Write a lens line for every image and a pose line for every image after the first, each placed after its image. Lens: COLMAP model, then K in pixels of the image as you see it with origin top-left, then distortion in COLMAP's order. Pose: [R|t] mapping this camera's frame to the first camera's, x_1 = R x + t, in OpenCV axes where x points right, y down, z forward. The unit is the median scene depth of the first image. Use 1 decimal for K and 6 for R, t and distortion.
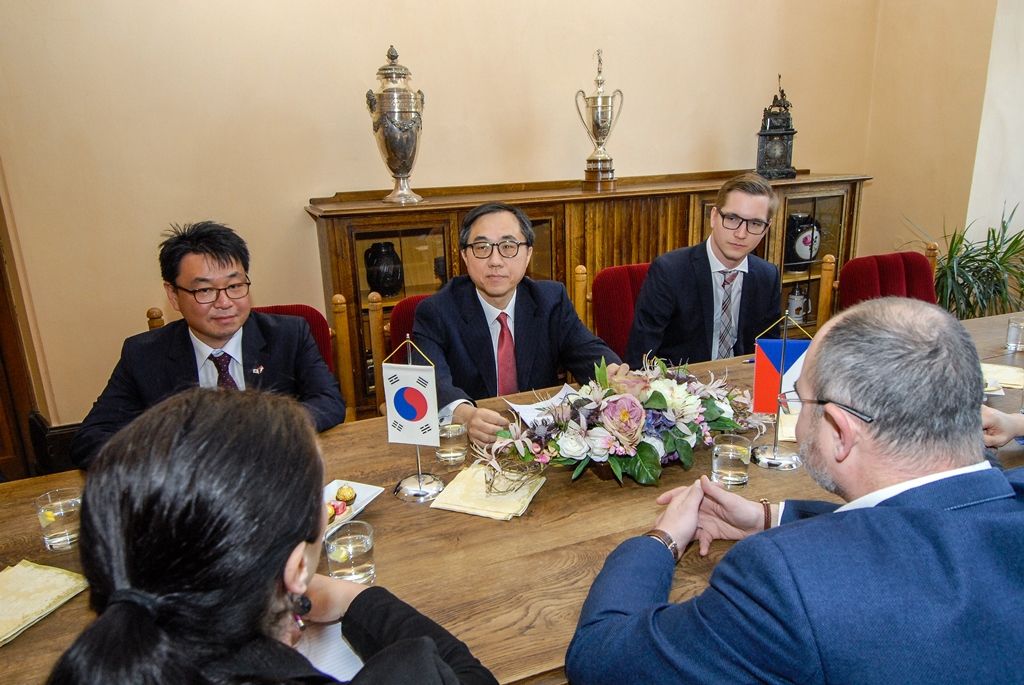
lens RADIAL K [[720.1, 0, 512.0], [0, 720.1, 342.5], [0, 0, 1]] dist [-0.000220, -0.000151]
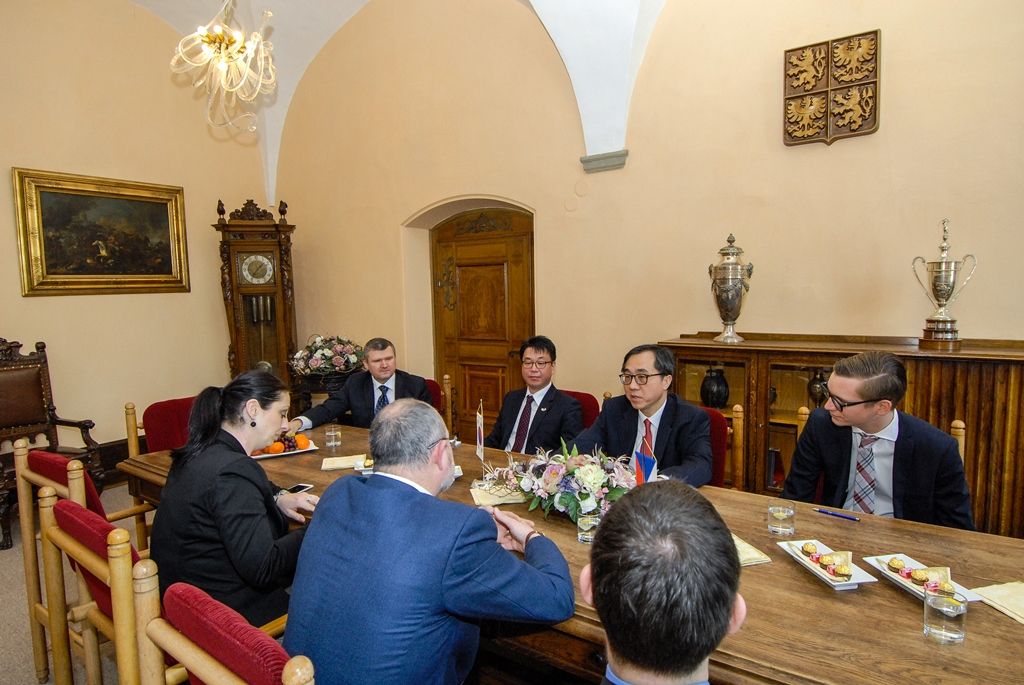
lens RADIAL K [[594.7, 0, 512.0], [0, 594.7, 342.5], [0, 0, 1]] dist [0.001807, 0.000350]
pose [[0.531579, 0.095883, -0.841564, 0.525346], [-0.229455, 0.972721, -0.034111, -0.054572], [0.815337, 0.211233, 0.539079, 0.050203]]
